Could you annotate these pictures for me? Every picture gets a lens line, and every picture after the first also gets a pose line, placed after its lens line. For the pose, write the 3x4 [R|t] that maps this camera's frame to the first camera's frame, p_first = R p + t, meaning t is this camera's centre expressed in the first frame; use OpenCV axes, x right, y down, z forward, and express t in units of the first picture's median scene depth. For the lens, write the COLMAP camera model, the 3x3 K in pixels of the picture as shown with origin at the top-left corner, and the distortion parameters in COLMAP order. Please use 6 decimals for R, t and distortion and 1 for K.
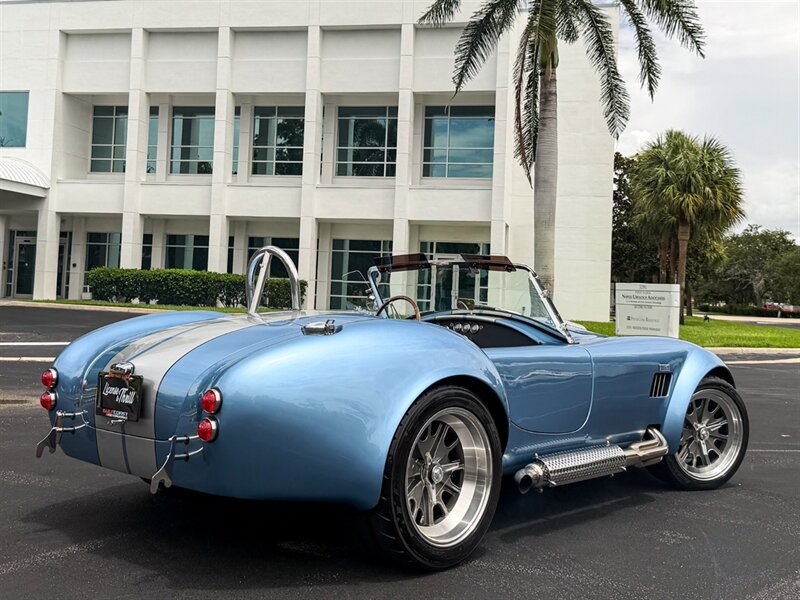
lens RADIAL K [[863.6, 0, 399.9], [0, 863.6, 250.3], [0, 0, 1]] dist [0.205863, -0.472586]
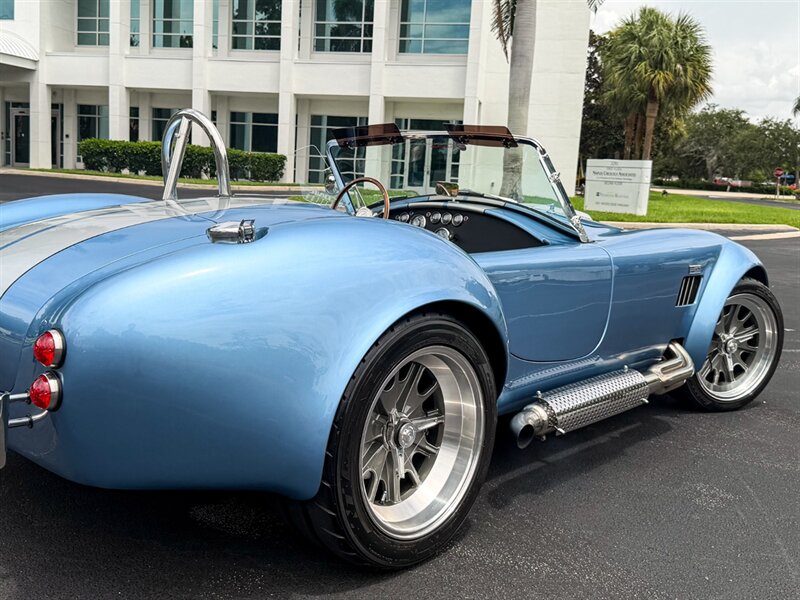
lens RADIAL K [[792.9, 0, 358.0], [0, 792.9, 262.5], [0, 0, 1]] dist [0.194376, -0.446182]
pose [[0.999704, 0.012768, -0.020686, 0.009877], [-0.009125, 0.985827, 0.167516, 0.006910], [0.022532, -0.167278, 0.985652, 0.253536]]
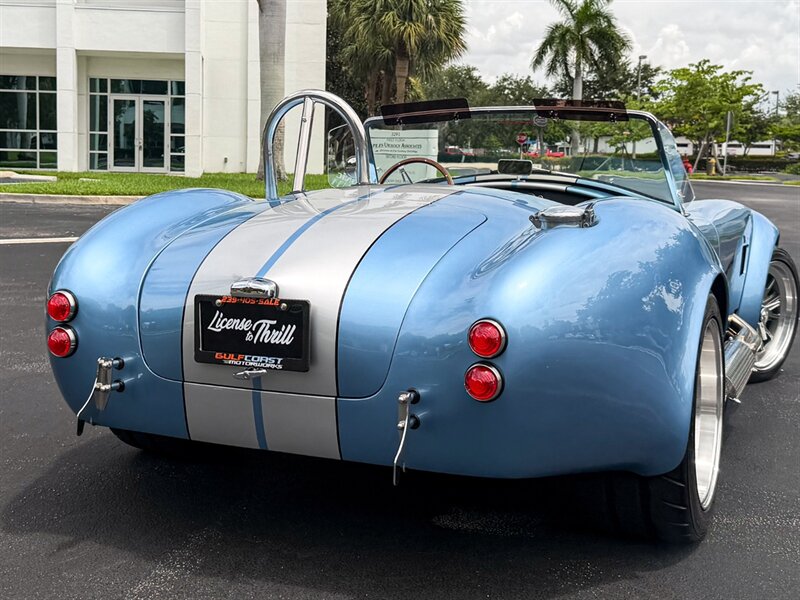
lens RADIAL K [[1031.0, 0, 334.6], [0, 1031.0, 240.7], [0, 0, 1]] dist [0.194590, -0.437756]
pose [[0.959206, -0.044695, 0.279152, -0.303014], [0.003901, 0.989422, 0.145012, -0.003969], [-0.282681, -0.138008, 0.949234, 0.189262]]
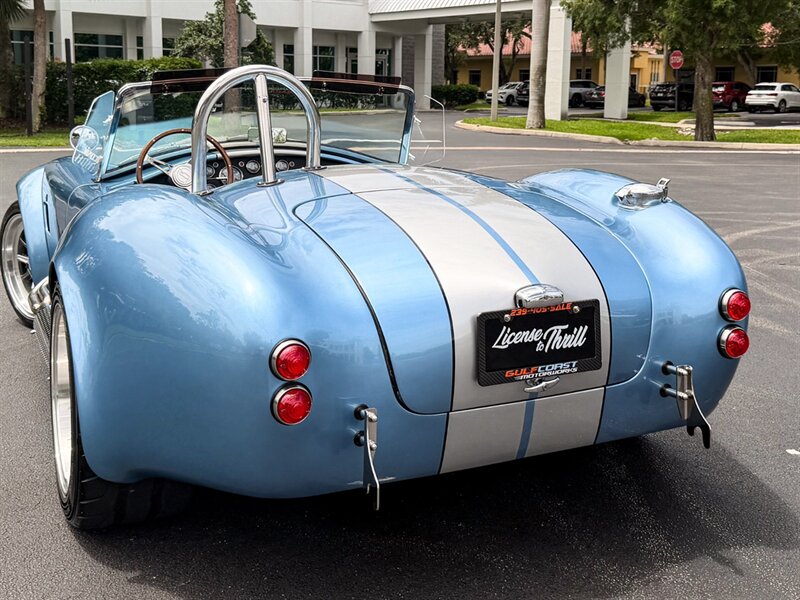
lens RADIAL K [[960.2, 0, 417.8], [0, 960.2, 216.7], [0, 0, 1]] dist [0.210492, -0.488478]
pose [[0.355143, -0.145833, 0.923367, -0.619192], [-0.055032, 0.982782, 0.176383, -0.020683], [-0.933191, -0.113455, 0.341003, 0.560694]]
